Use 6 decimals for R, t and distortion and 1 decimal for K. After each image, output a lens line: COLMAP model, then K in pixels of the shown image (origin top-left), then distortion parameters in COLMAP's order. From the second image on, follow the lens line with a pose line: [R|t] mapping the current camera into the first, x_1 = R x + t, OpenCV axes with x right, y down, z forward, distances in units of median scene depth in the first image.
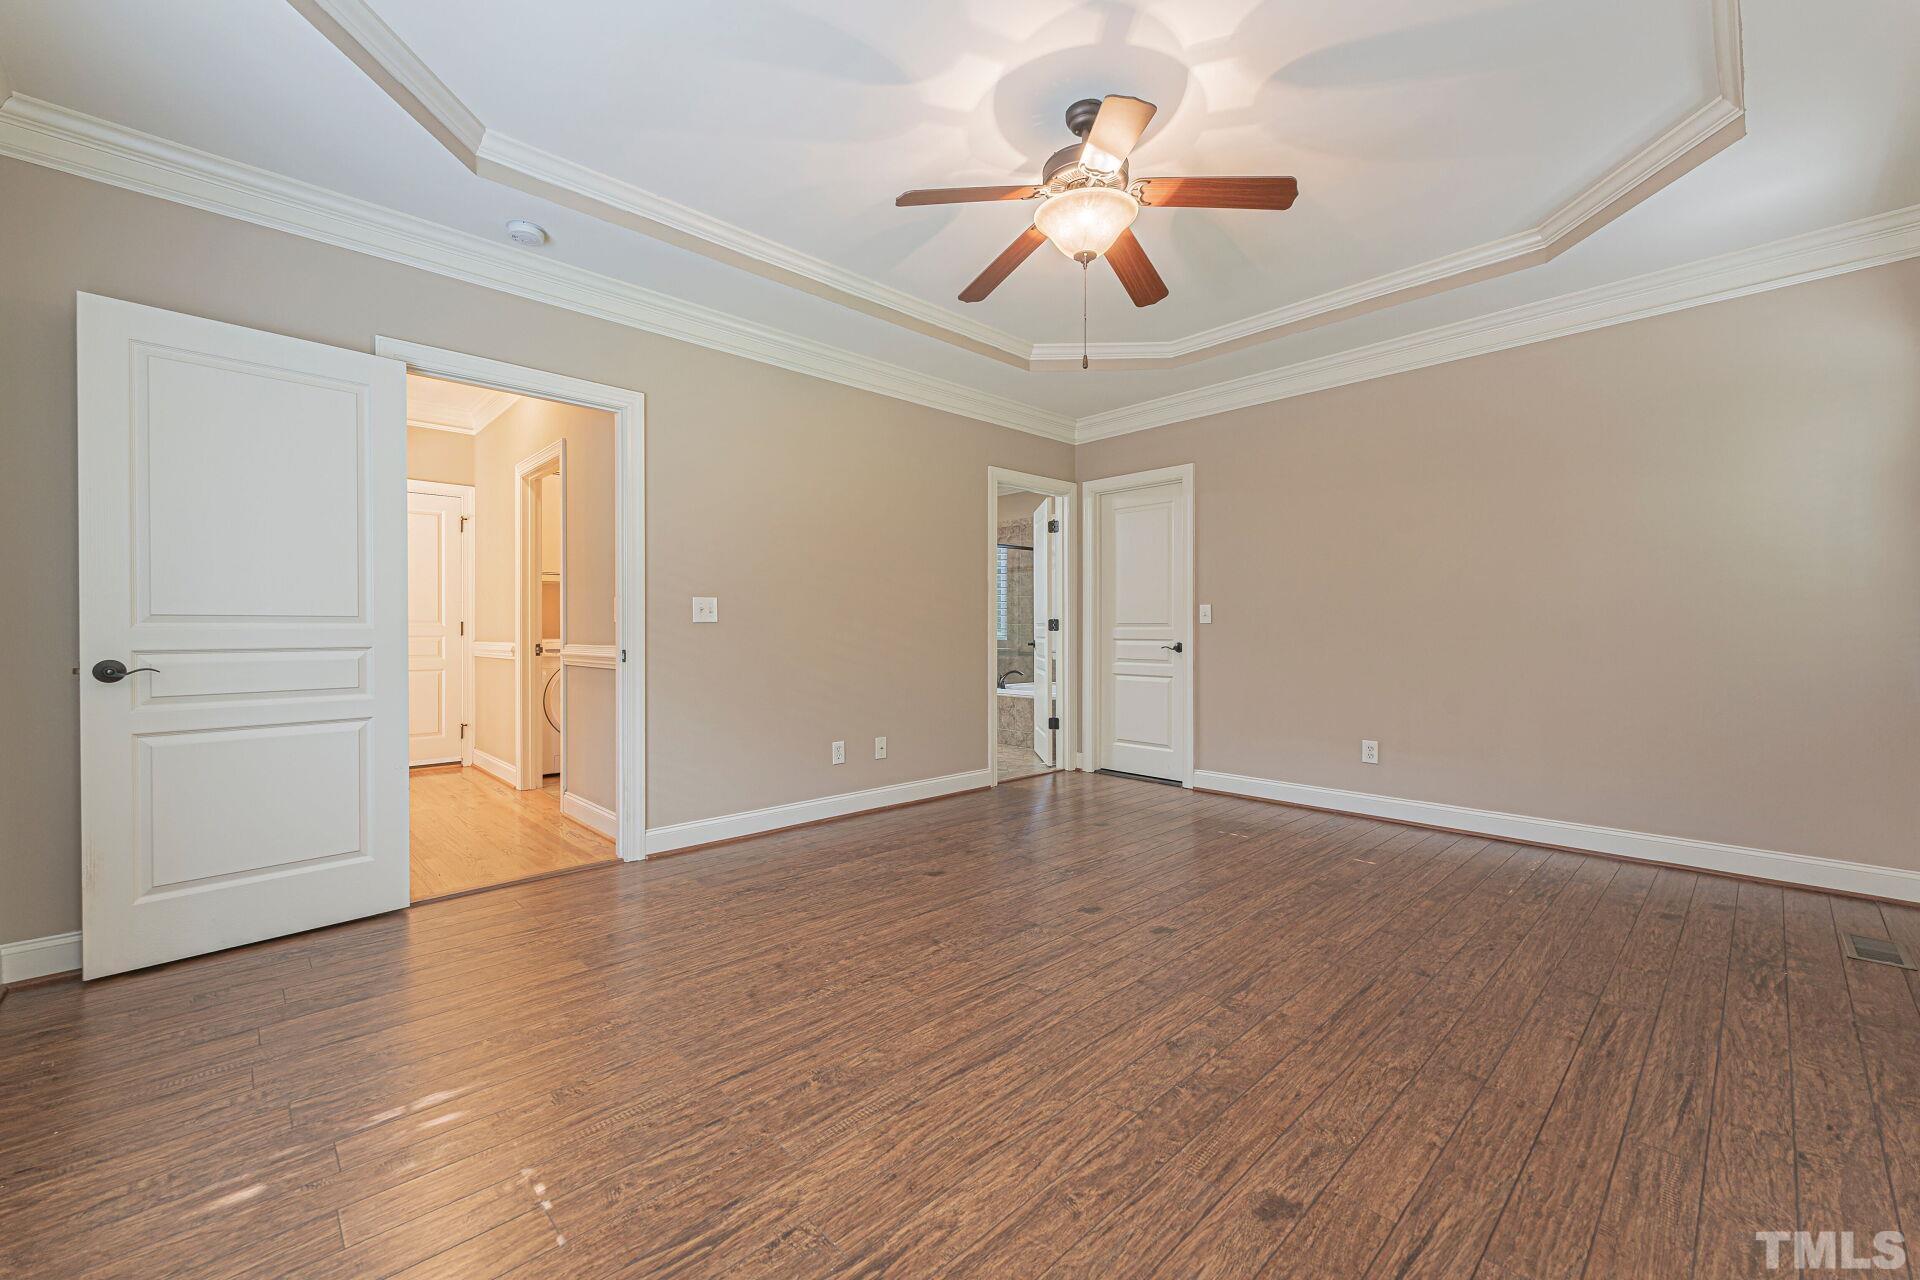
lens RADIAL K [[764.2, 0, 949.4], [0, 764.2, 644.4], [0, 0, 1]] dist [0.008384, -0.000403]
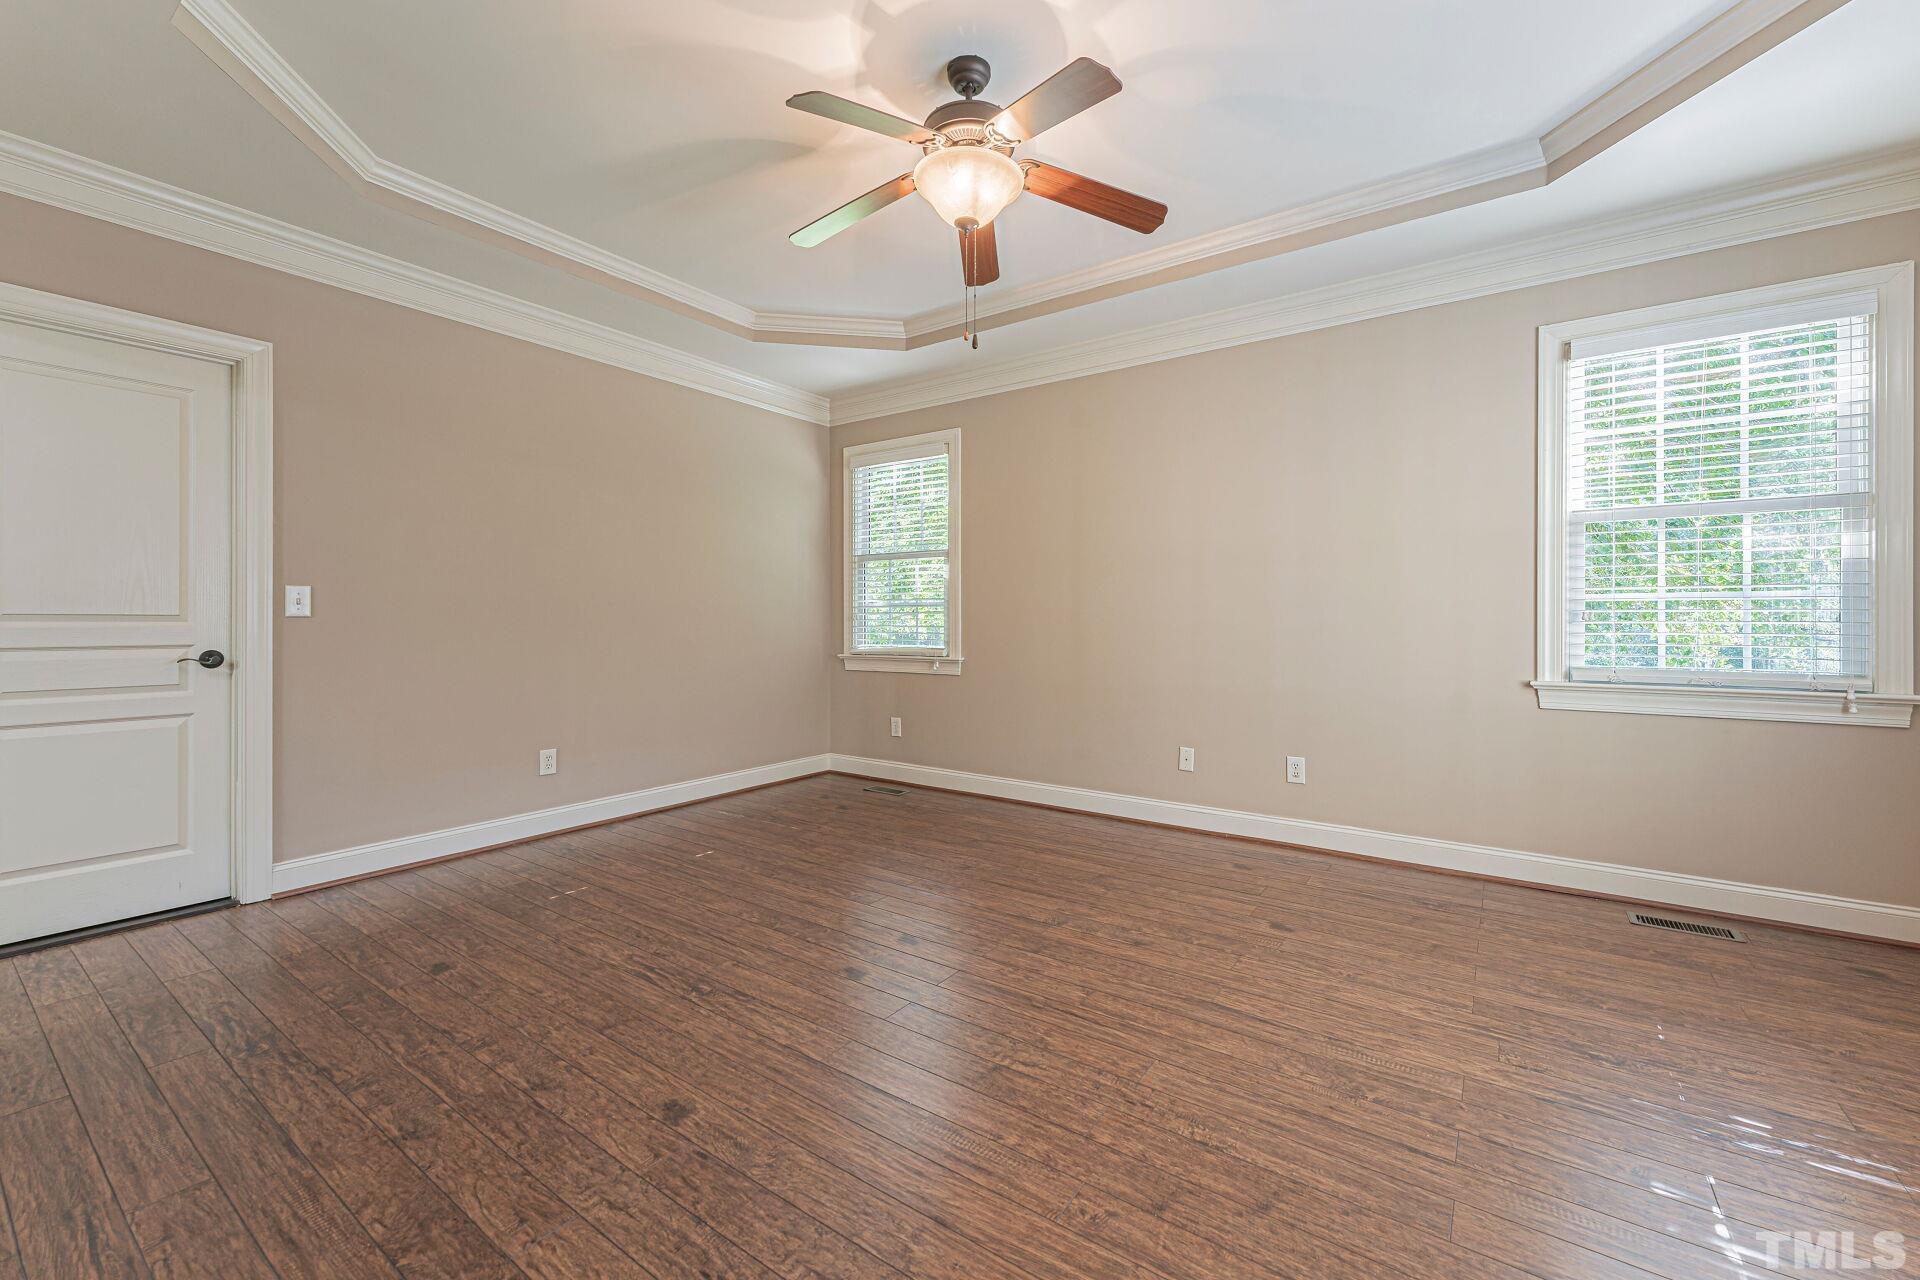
lens RADIAL K [[776.7, 0, 955.5], [0, 776.7, 621.7], [0, 0, 1]] dist [0.008648, -0.000372]
pose [[-0.194289, -0.001584, 0.980943, -0.815548], [0.016427, 0.999853, 0.004868, -0.037615], [-0.980807, 0.017060, -0.194235, 1.319285]]
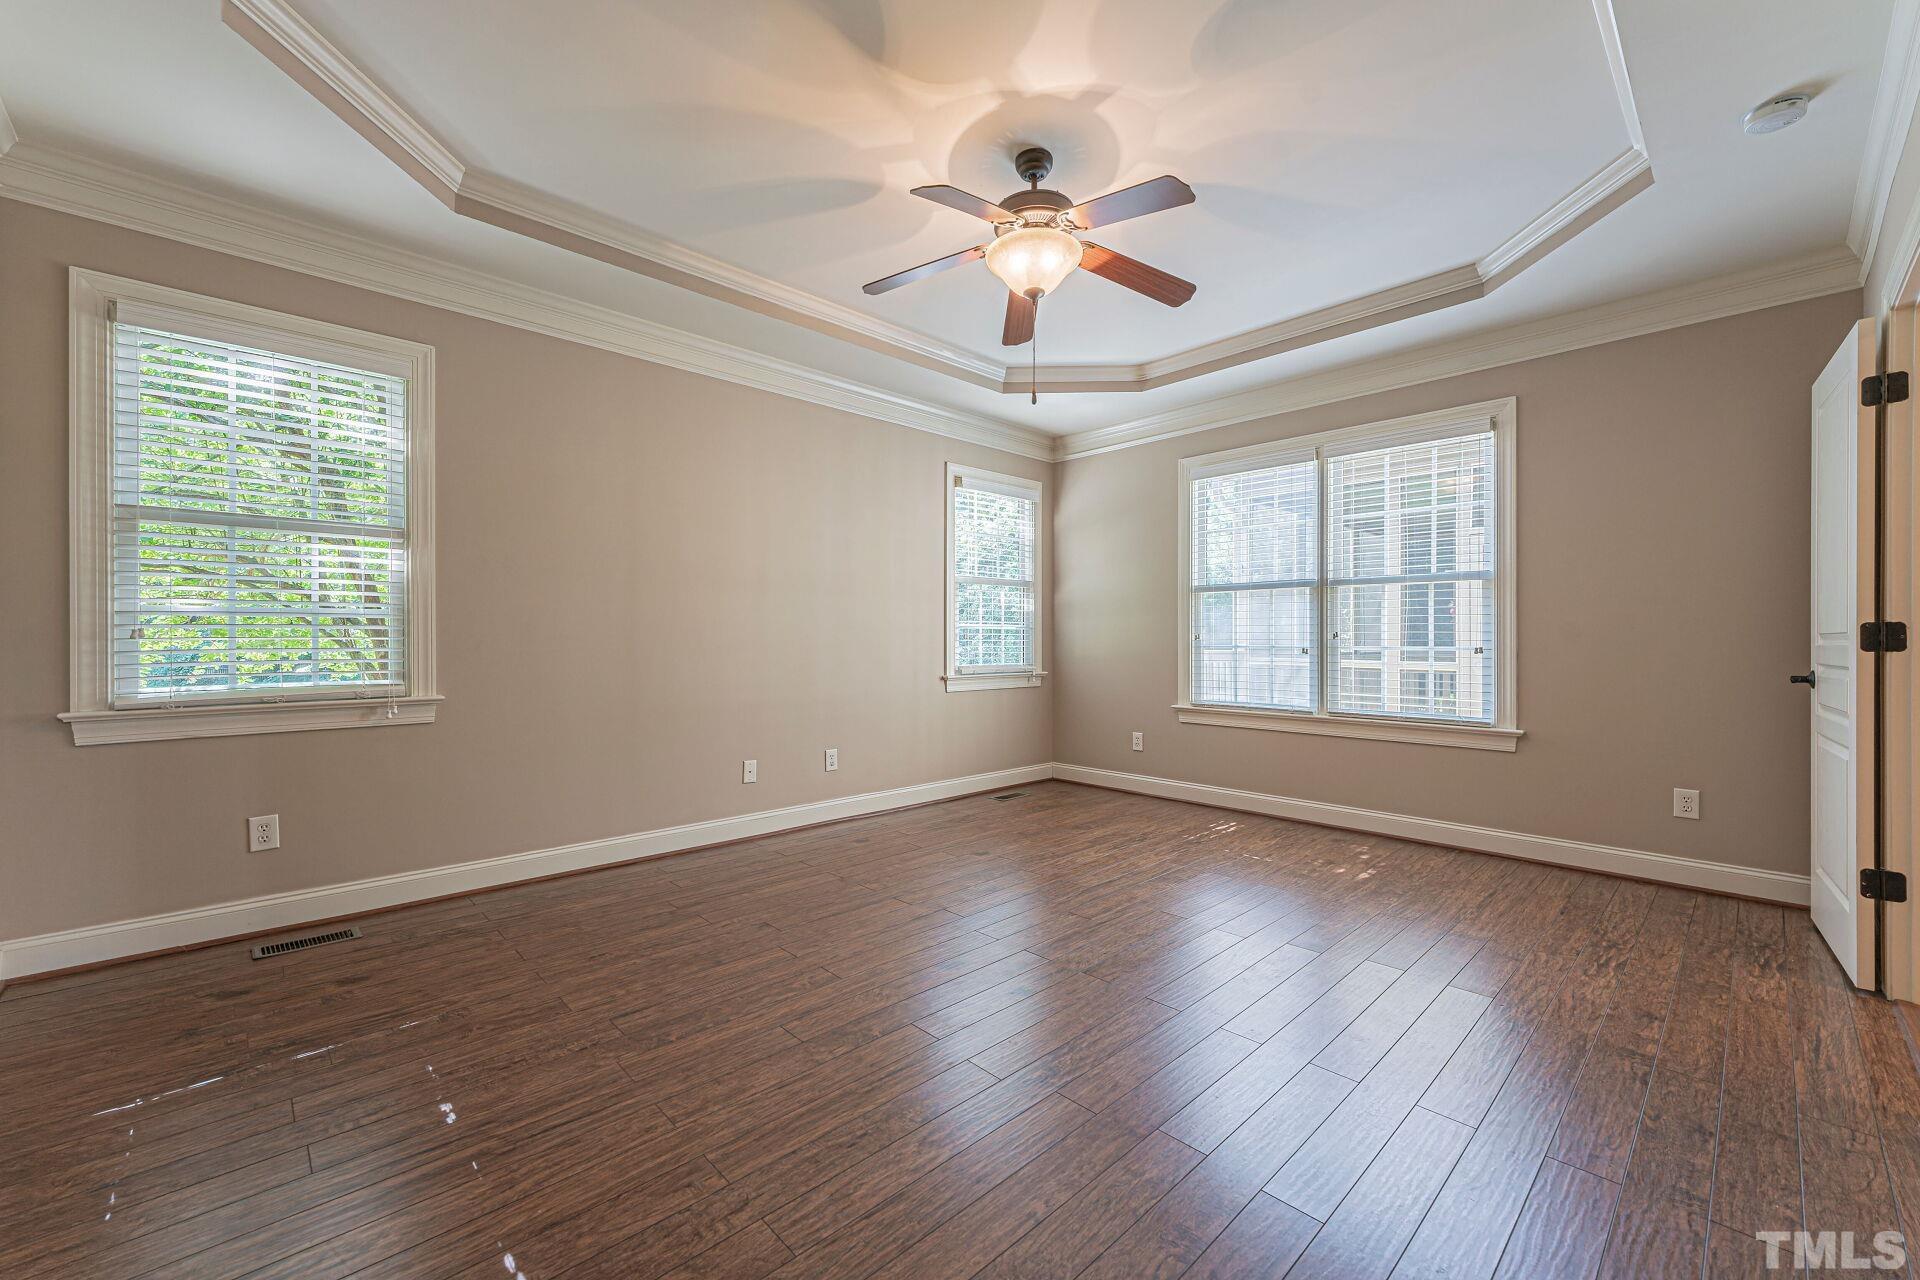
lens RADIAL K [[764.2, 0, 949.4], [0, 764.2, 644.4], [0, 0, 1]] dist [0.008384, -0.000403]
pose [[-0.999998, 0.000051, 0.001807, 0.324190], [0.000094, 0.999717, 0.023778, -0.054261], [-0.001805, 0.023778, -0.999716, 2.271040]]
